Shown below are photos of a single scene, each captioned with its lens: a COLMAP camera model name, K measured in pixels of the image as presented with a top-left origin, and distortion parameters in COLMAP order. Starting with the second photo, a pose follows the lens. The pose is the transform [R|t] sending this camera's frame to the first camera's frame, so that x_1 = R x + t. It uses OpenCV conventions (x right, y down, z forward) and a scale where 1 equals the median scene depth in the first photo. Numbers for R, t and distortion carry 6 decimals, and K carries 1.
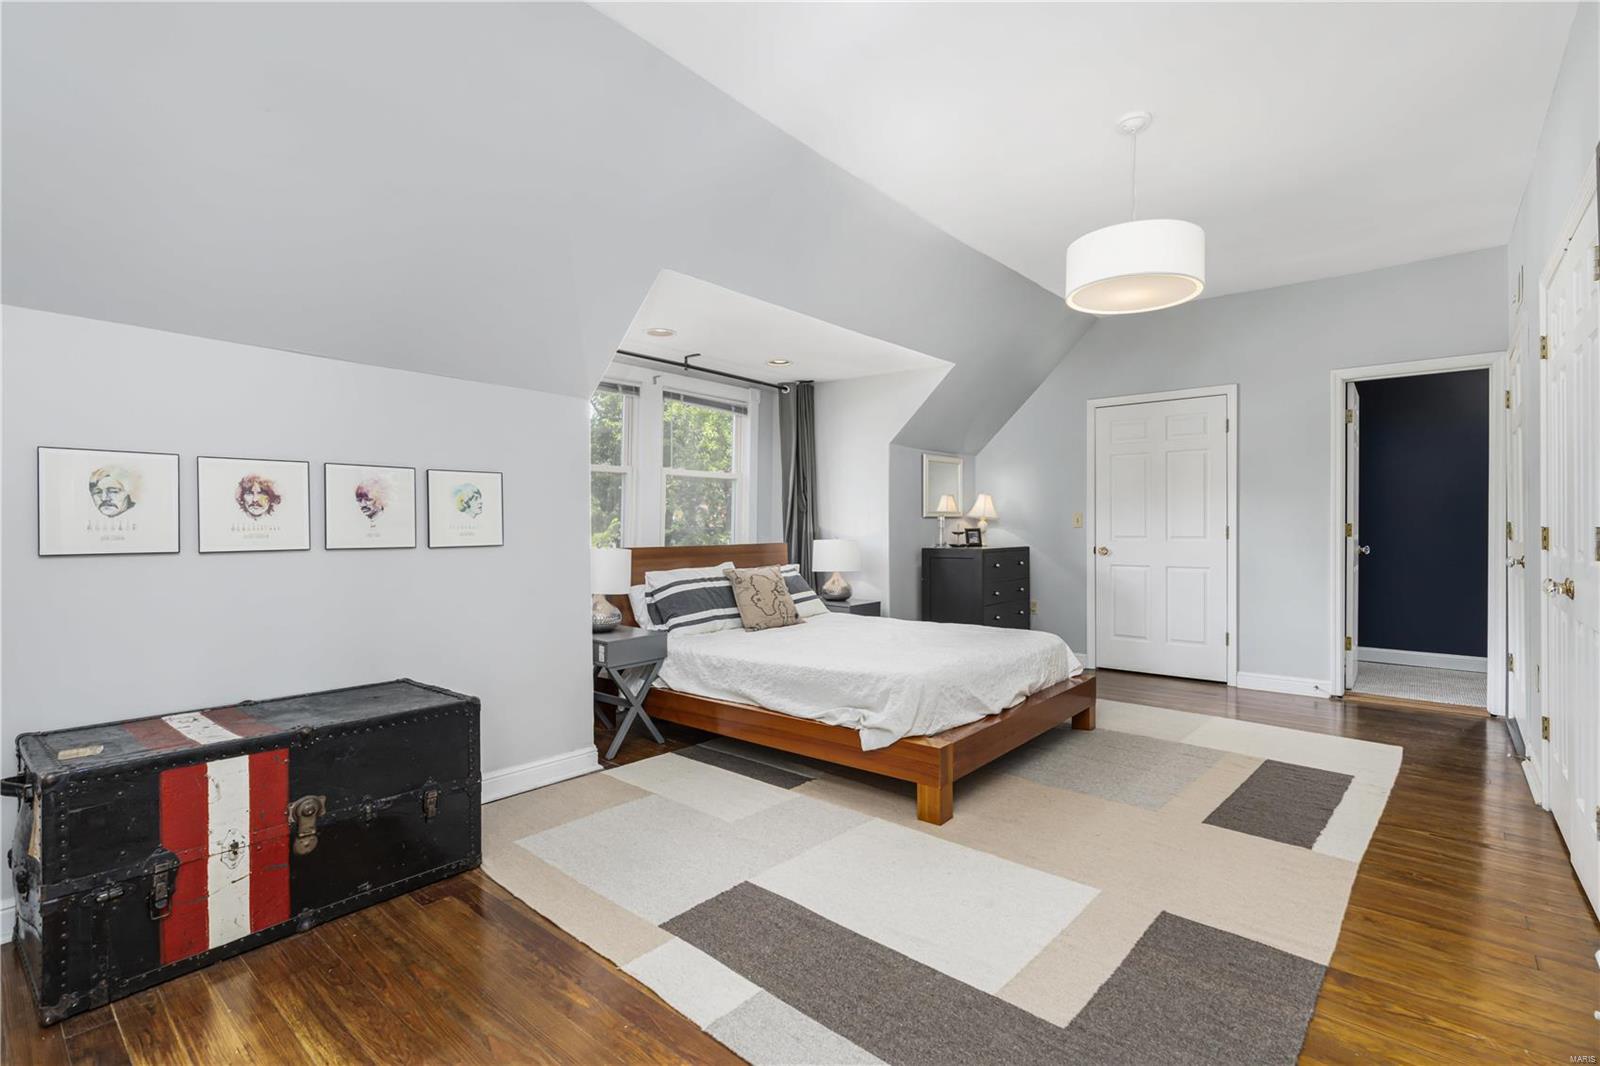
lens RADIAL K [[731.2, 0, 805.6], [0, 731.2, 526.9], [0, 0, 1]] dist [0.002759, 0.000793]
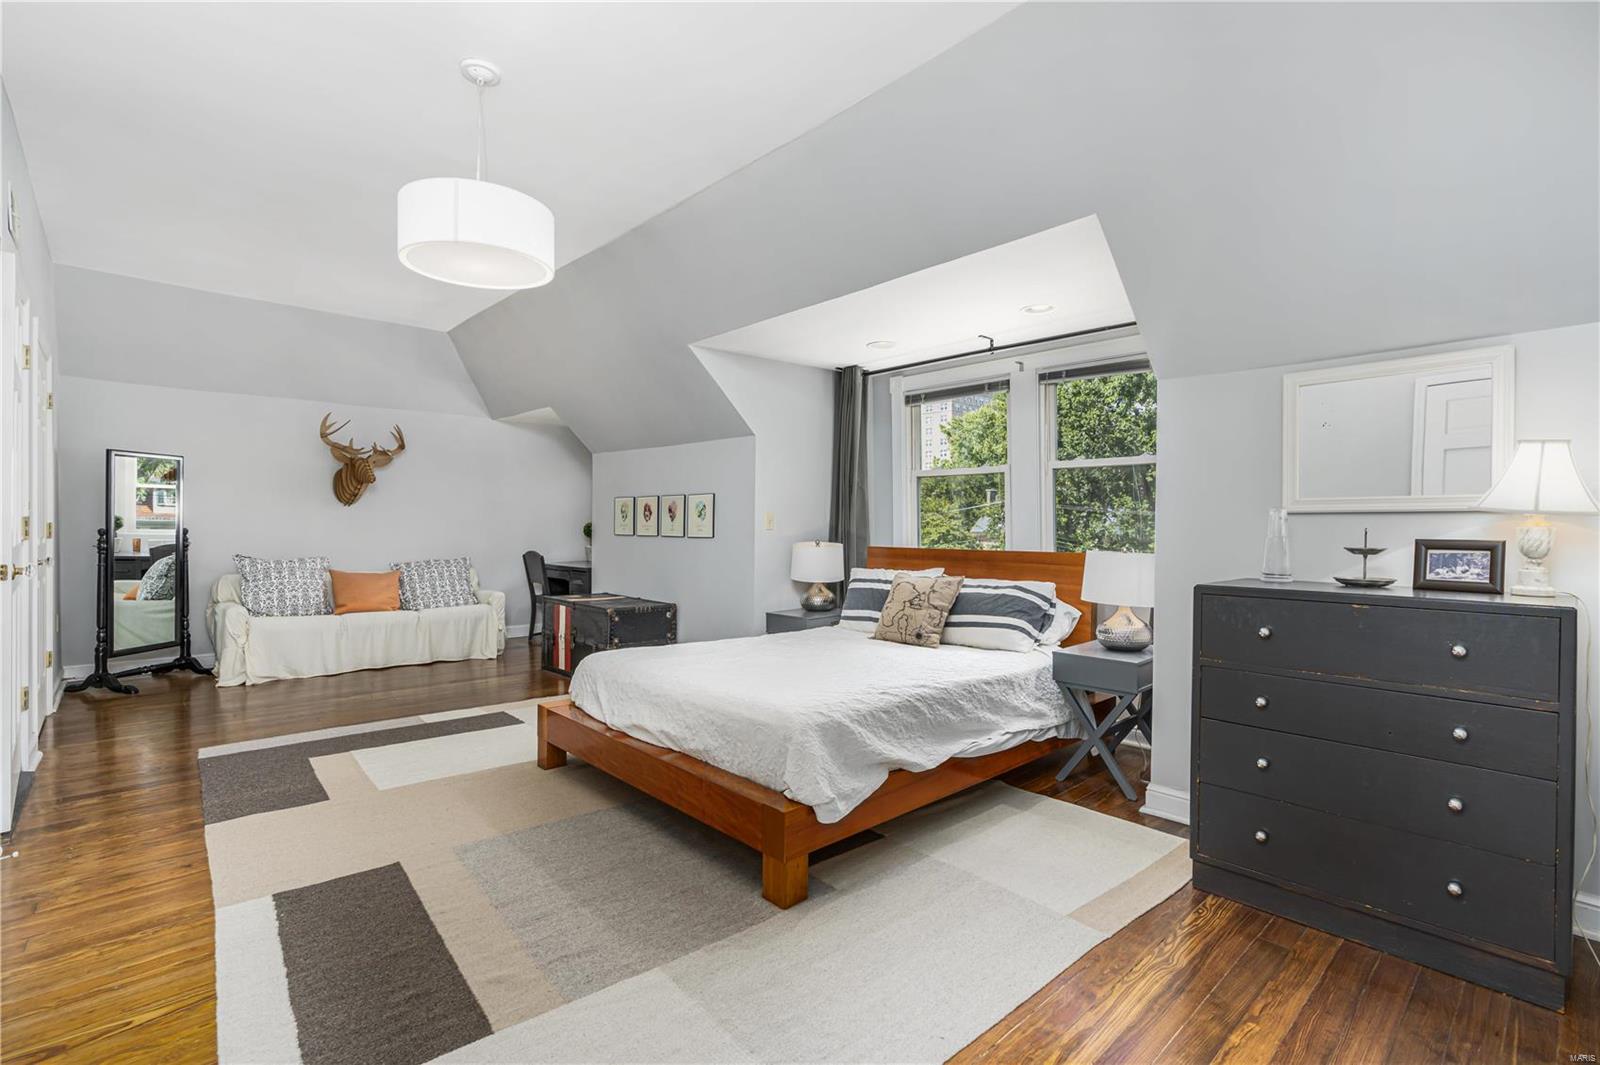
lens RADIAL K [[731.2, 0, 802.5], [0, 731.2, 522.6], [0, 0, 1]] dist [0.002759, 0.000793]
pose [[-0.119003, -0.002789, -0.992890, 1.213917], [-0.009639, 0.999952, -0.001654, -0.007374], [0.992847, 0.009373, -0.119025, 1.413998]]
